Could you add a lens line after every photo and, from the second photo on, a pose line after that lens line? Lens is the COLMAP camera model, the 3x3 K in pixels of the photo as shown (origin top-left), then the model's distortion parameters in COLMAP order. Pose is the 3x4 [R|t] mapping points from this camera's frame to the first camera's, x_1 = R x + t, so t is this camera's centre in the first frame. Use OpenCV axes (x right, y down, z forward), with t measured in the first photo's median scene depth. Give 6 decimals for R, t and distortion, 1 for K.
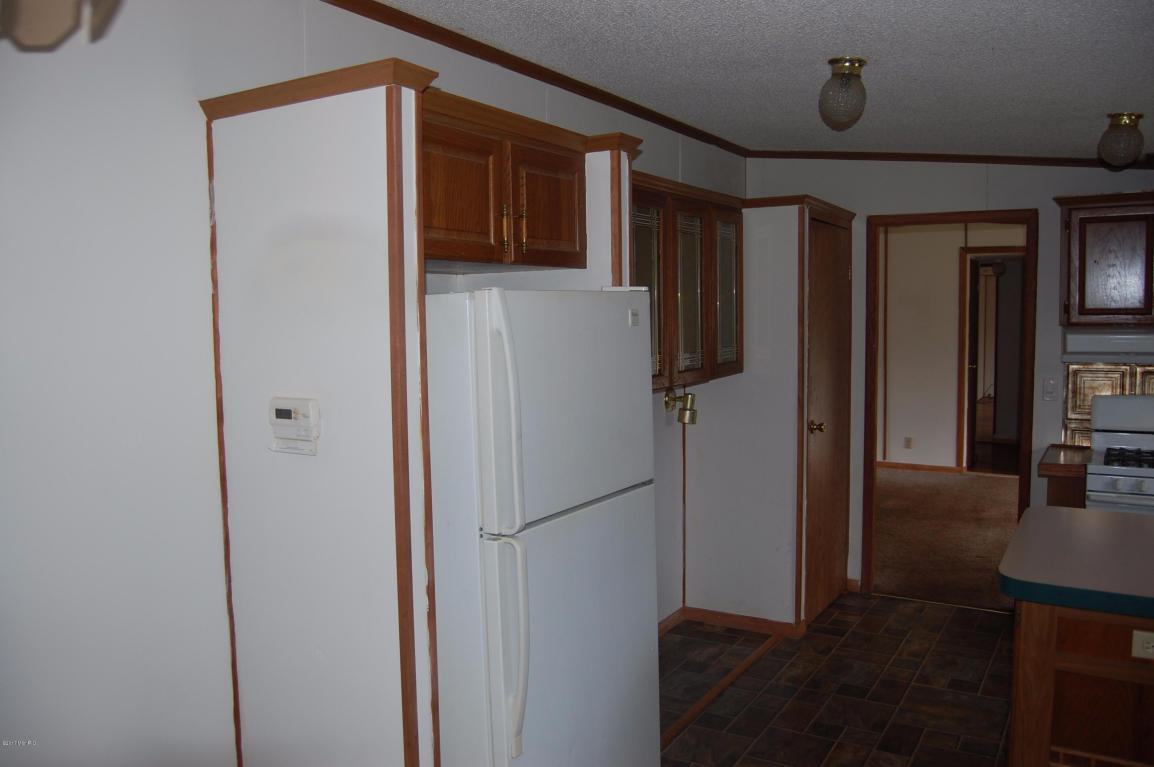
lens RADIAL K [[909.7, 0, 566.7], [0, 909.7, 383.1], [0, 0, 1]] dist [-0.091625, 0.042474]
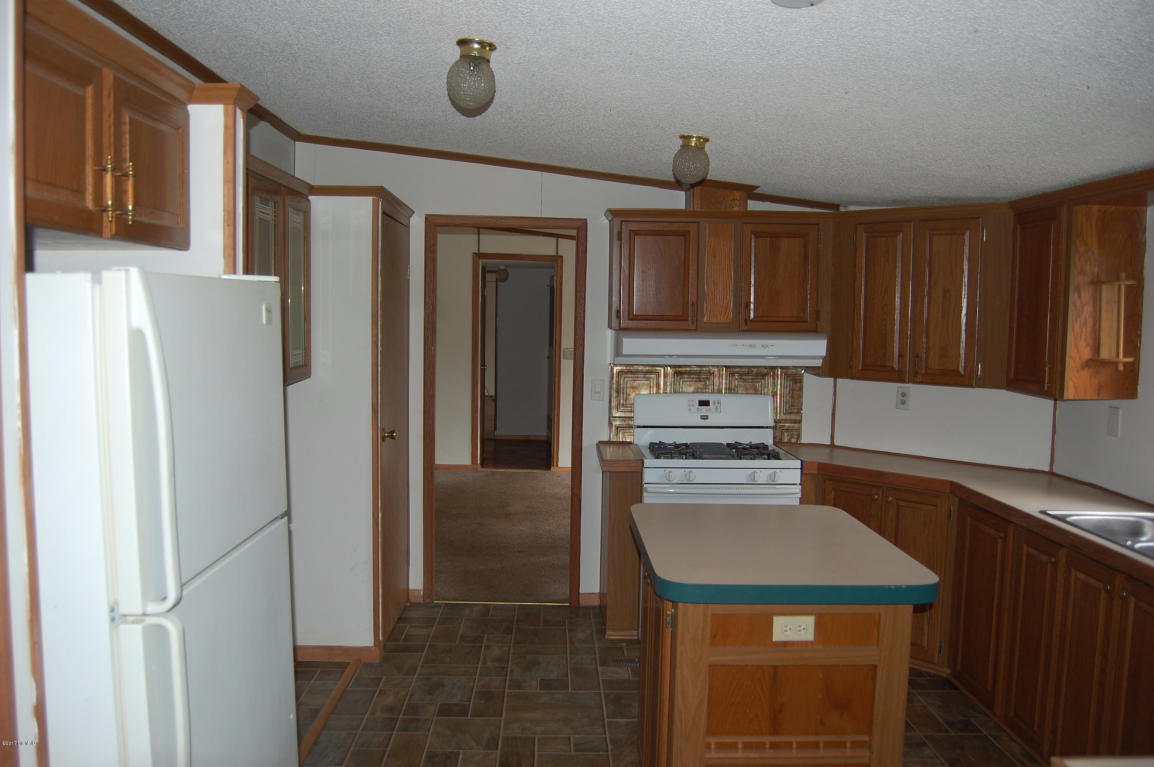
lens RADIAL K [[909.7, 0, 563.5], [0, 909.7, 385.6], [0, 0, 1]] dist [-0.091625, 0.042474]
pose [[0.840713, -0.017059, 0.541212, -0.088391], [0.015953, 0.999850, 0.006735, -0.006397], [-0.541245, 0.002971, 0.840859, 0.119307]]
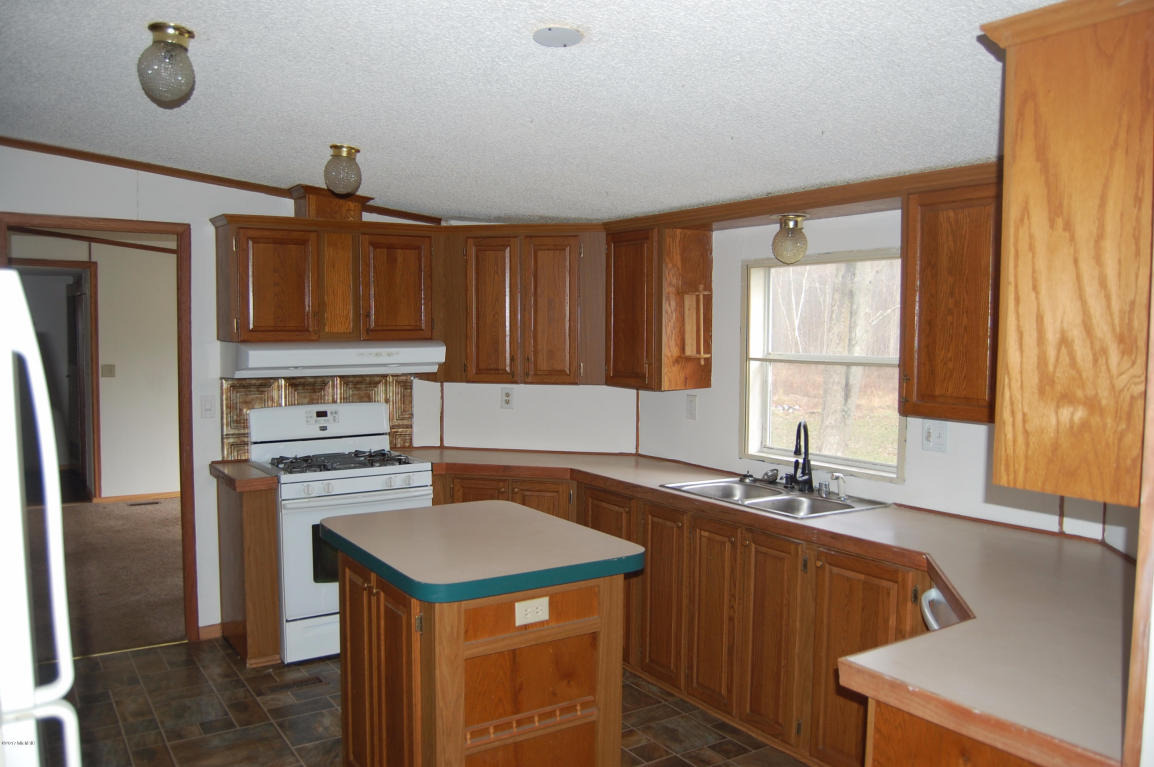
lens RADIAL K [[909.7, 0, 565.8], [0, 909.7, 386.6], [0, 0, 1]] dist [-0.091625, 0.042474]
pose [[0.424160, -0.044073, 0.904514, -0.215990], [0.061043, 0.997935, 0.020000, -0.012206], [-0.903528, 0.046731, 0.425974, 0.233862]]
